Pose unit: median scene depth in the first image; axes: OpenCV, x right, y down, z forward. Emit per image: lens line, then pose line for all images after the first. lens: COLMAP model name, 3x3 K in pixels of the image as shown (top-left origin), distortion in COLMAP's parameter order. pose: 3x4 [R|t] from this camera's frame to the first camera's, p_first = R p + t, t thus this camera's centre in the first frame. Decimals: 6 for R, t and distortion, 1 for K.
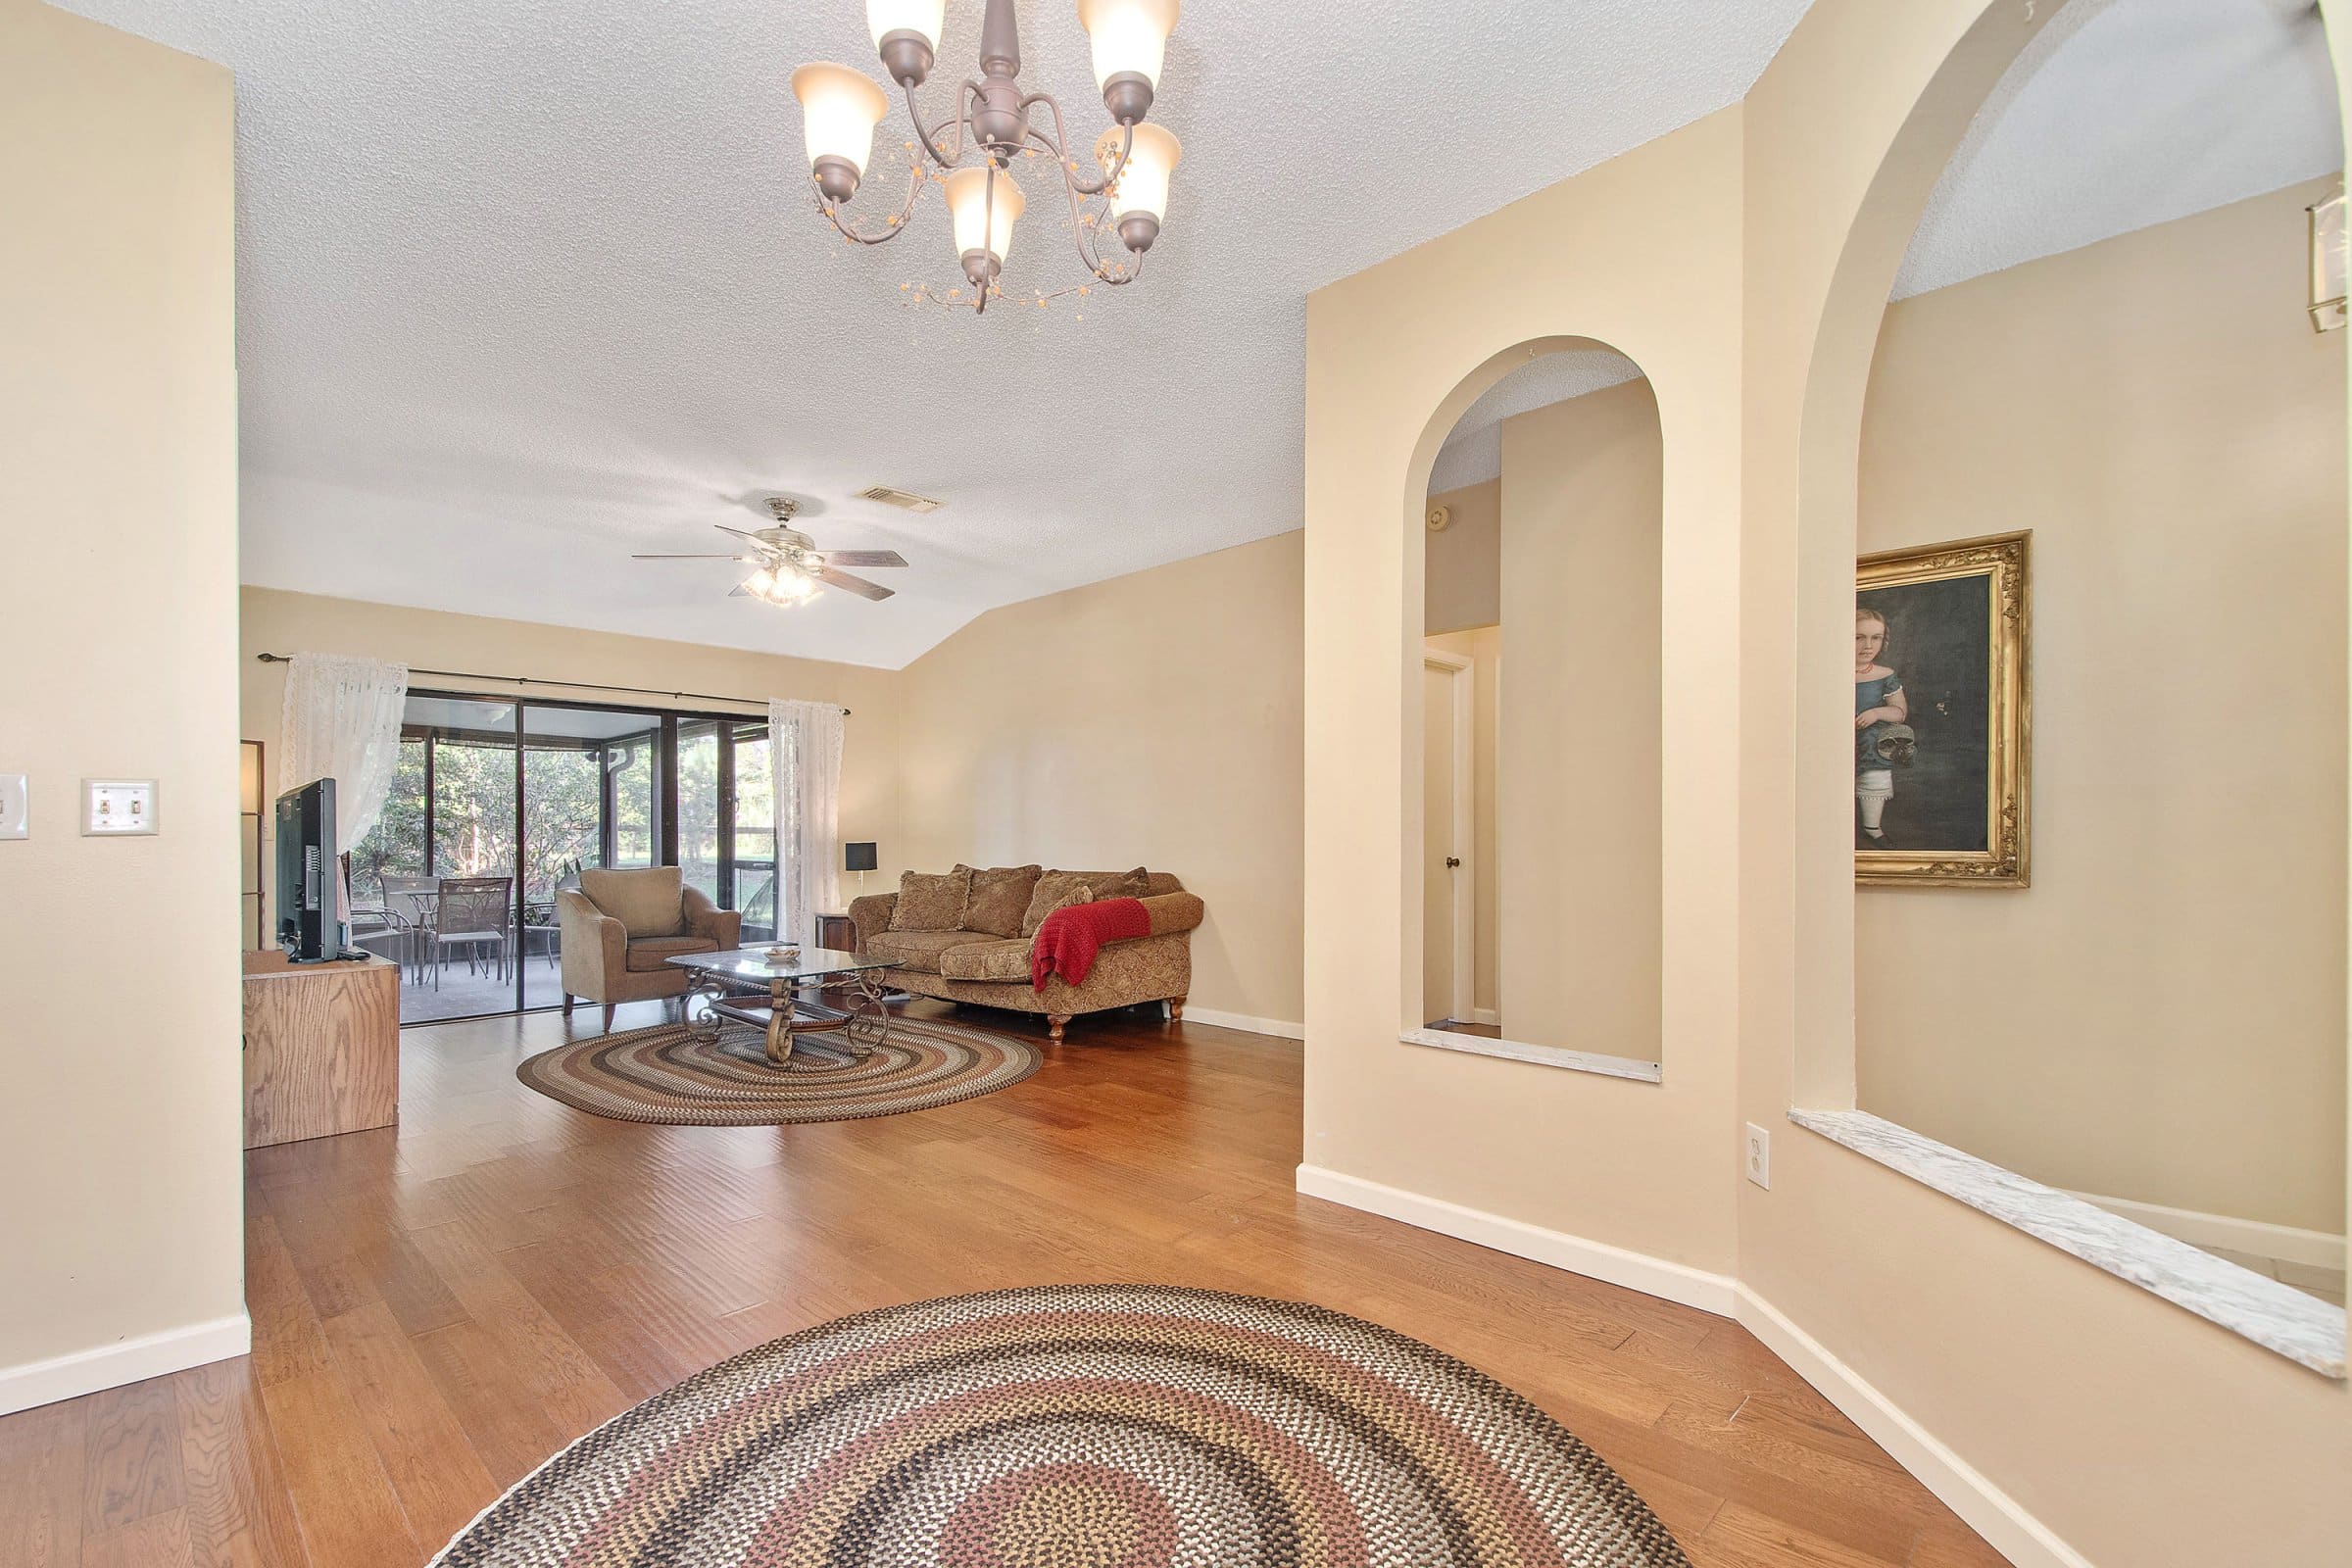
lens RADIAL K [[1027.8, 0, 1159.7], [0, 1027.8, 839.3], [0, 0, 1]] dist [0.003223, -0.018484]
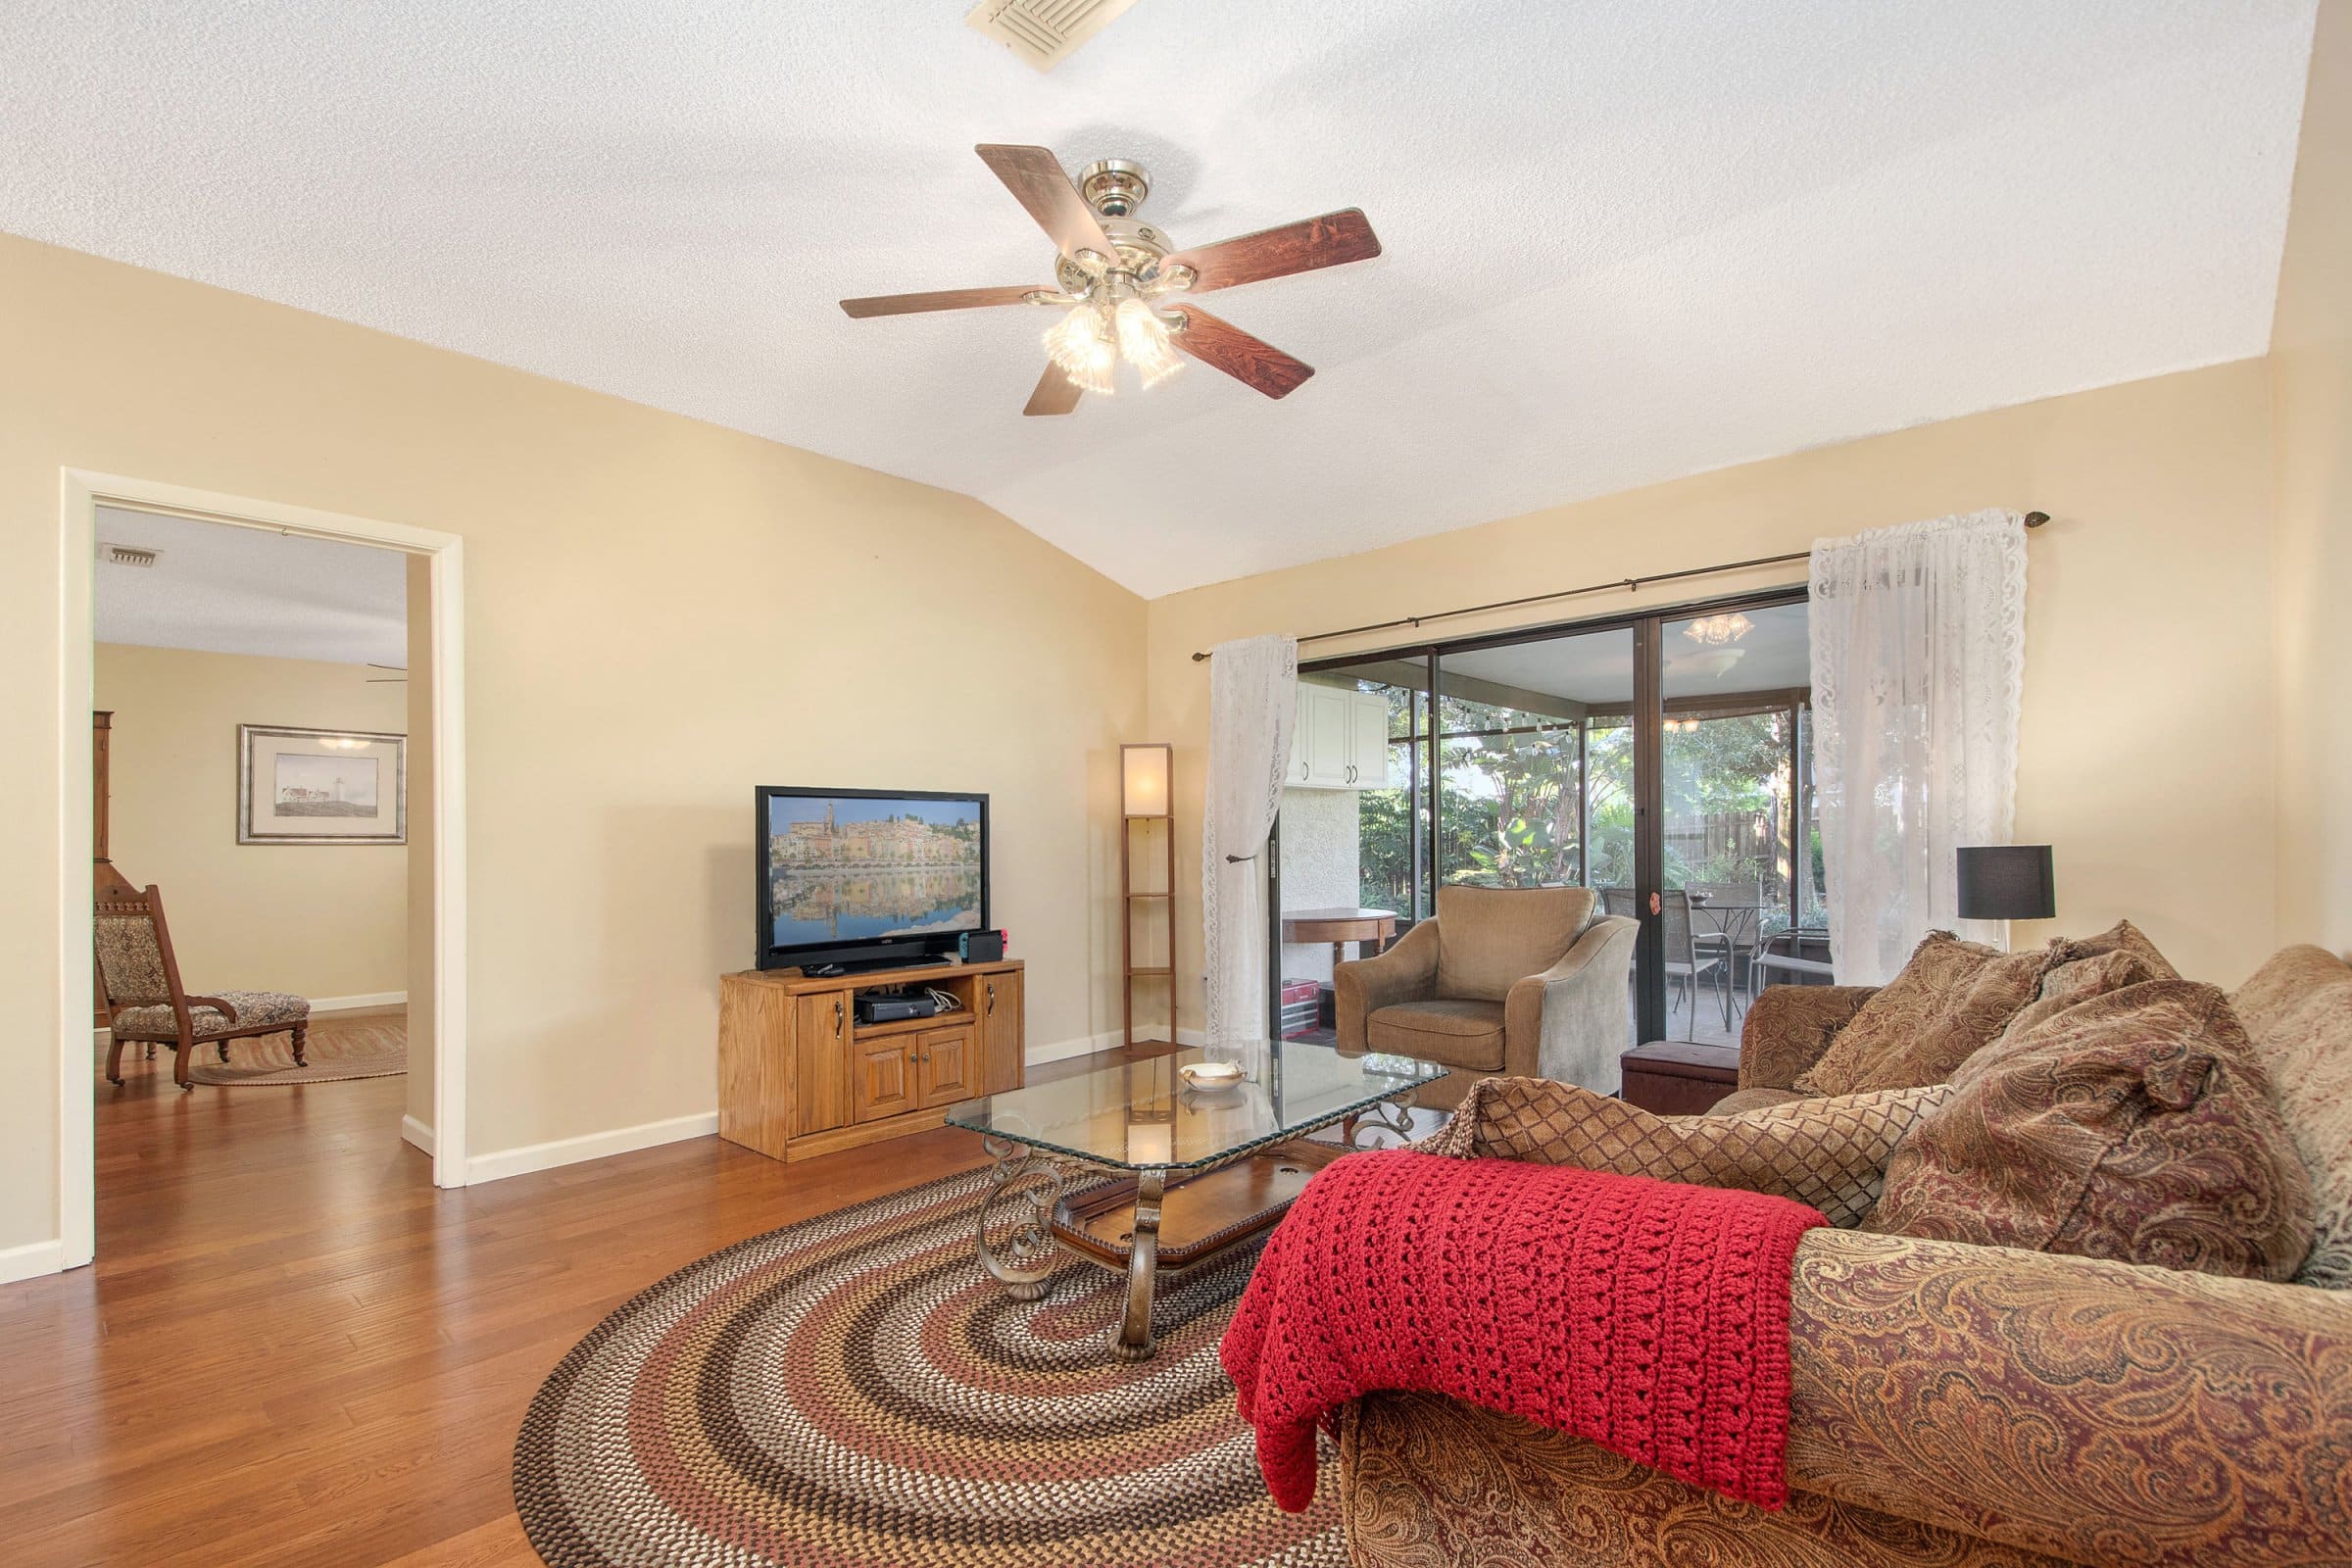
lens RADIAL K [[1059.5, 0, 1144.9], [0, 1059.5, 839.7], [0, 0, 1]] dist [0.004409, -0.016231]
pose [[0.031456, -0.000847, -0.999505, 0.118971], [0.013599, 0.999907, -0.000420, -0.003915], [0.999413, -0.013579, 0.031464, 0.805682]]
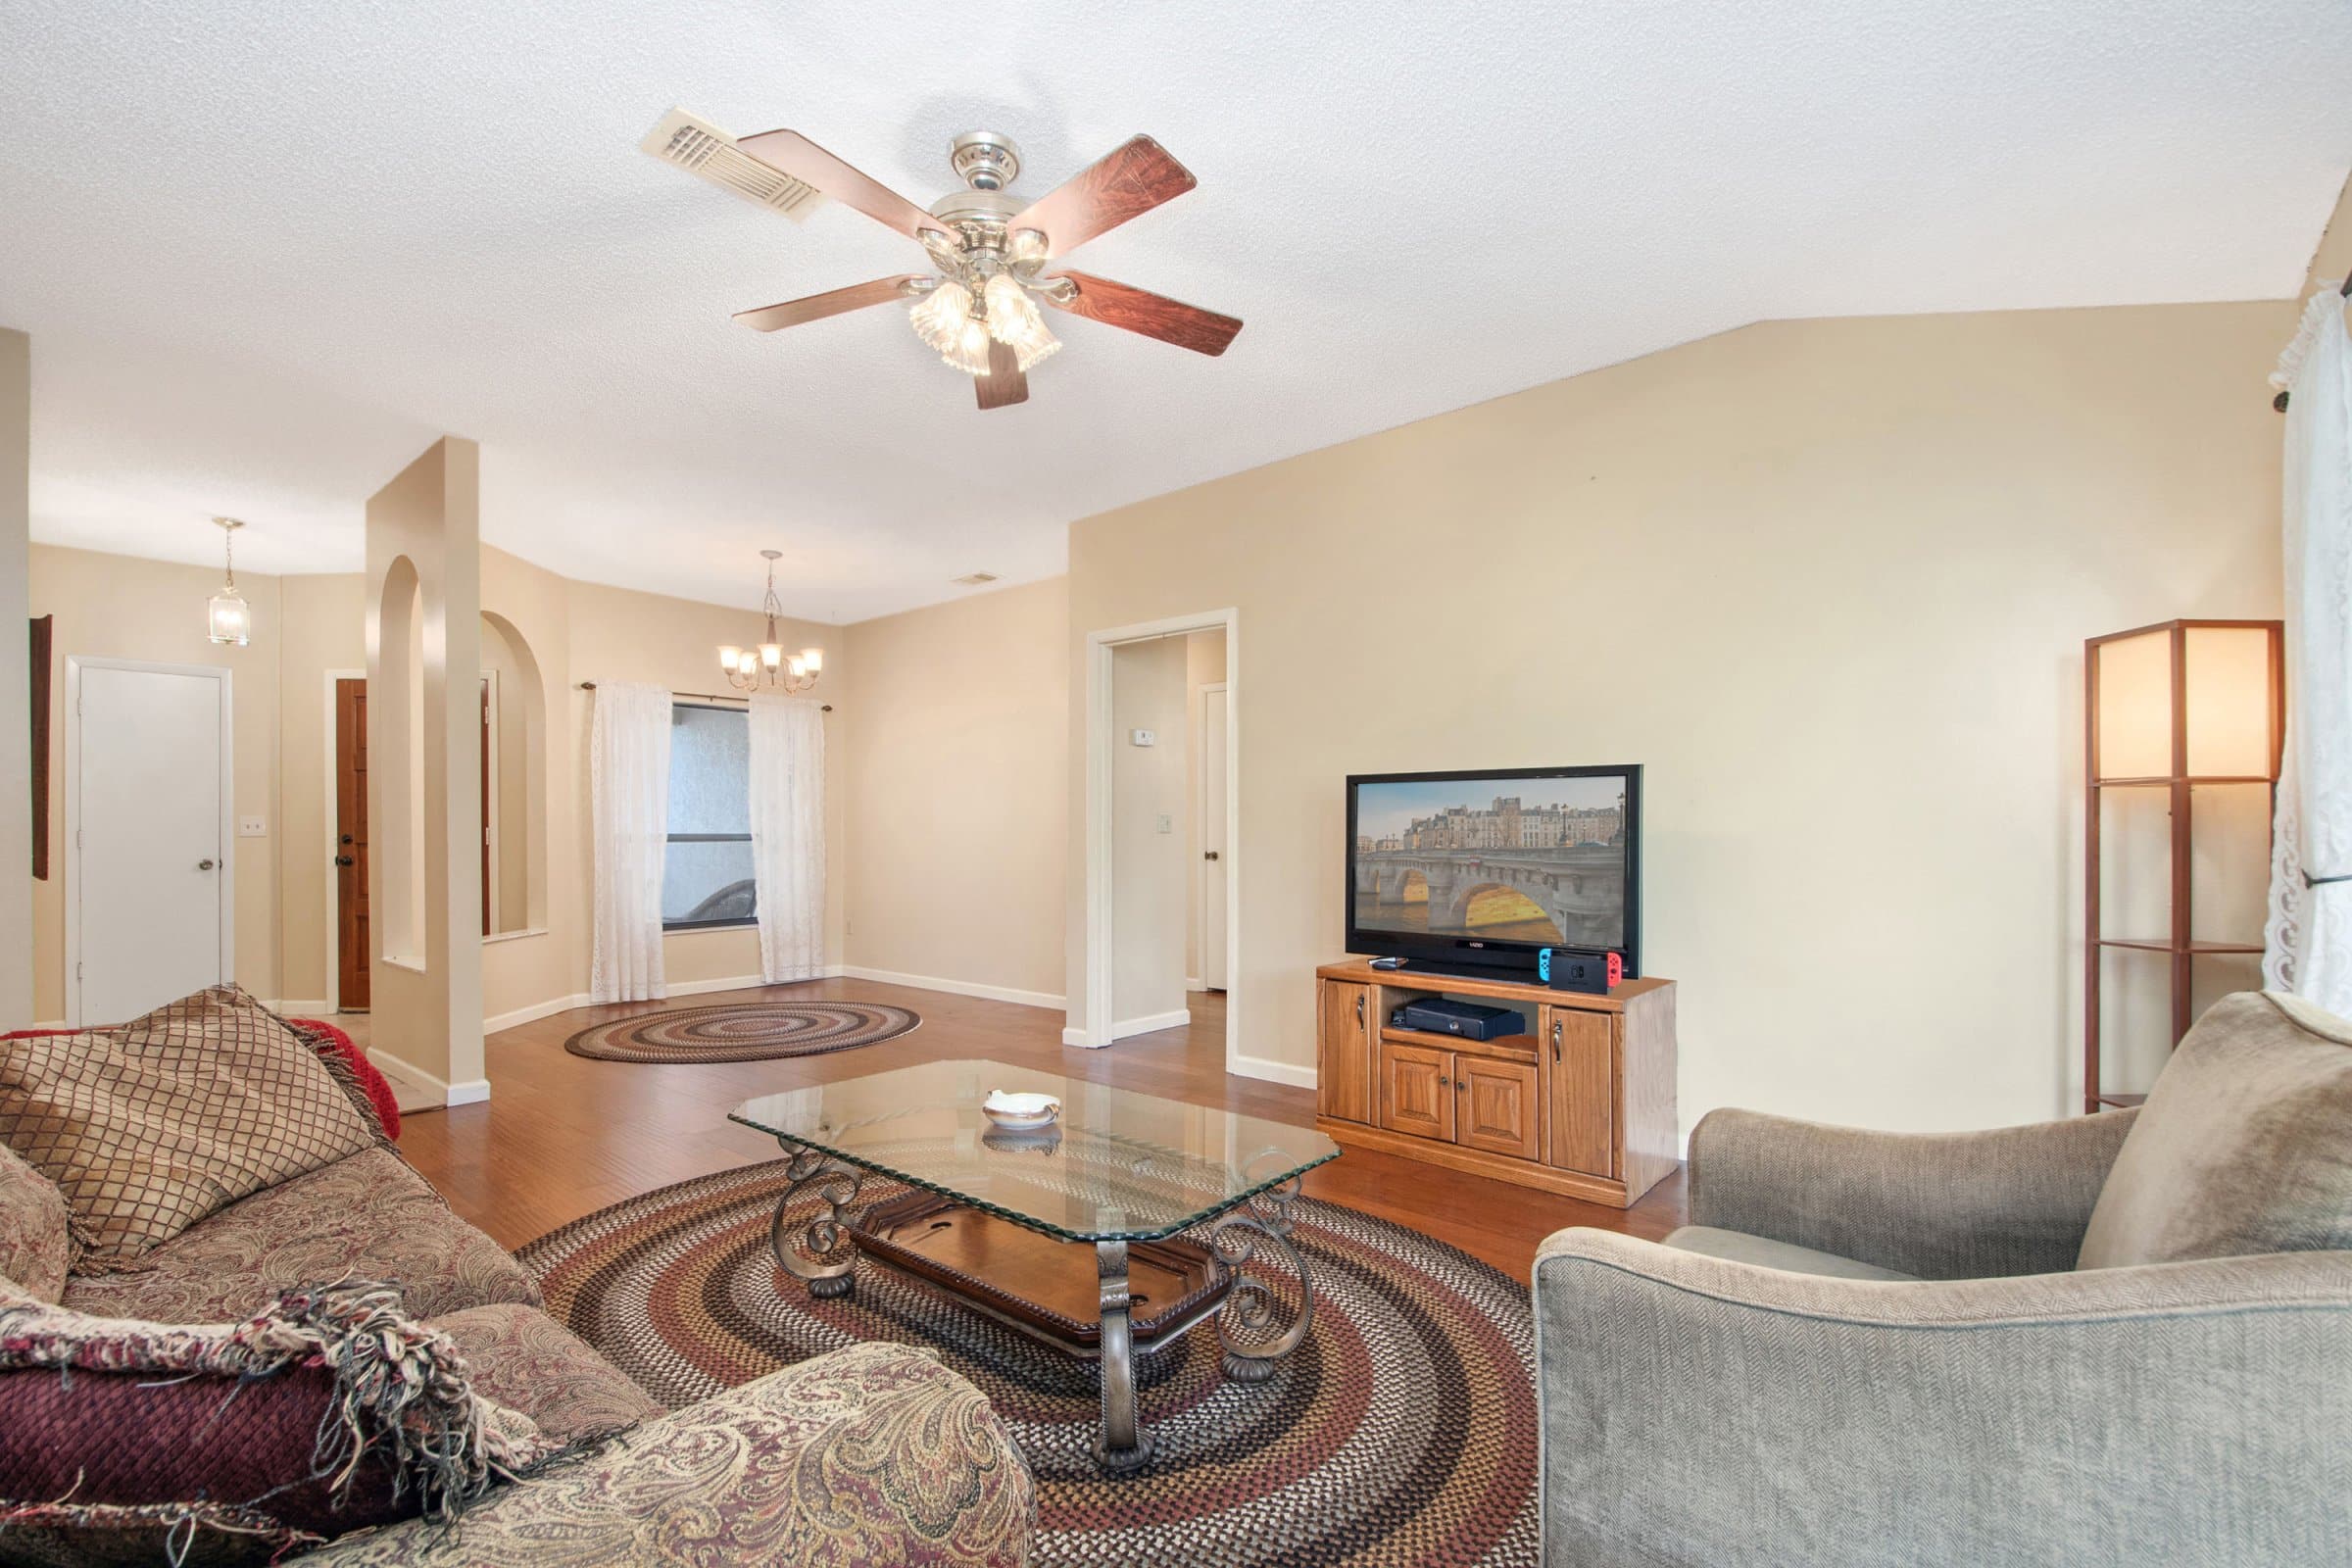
lens RADIAL K [[1027.8, 0, 1159.7], [0, 1027.8, 839.3], [0, 0, 1]] dist [0.003223, -0.018484]
pose [[-0.996745, 0.004211, -0.080504, -0.347492], [0.004070, 0.999990, 0.001915, -0.001750], [0.080511, 0.001581, -0.996752, 1.219228]]
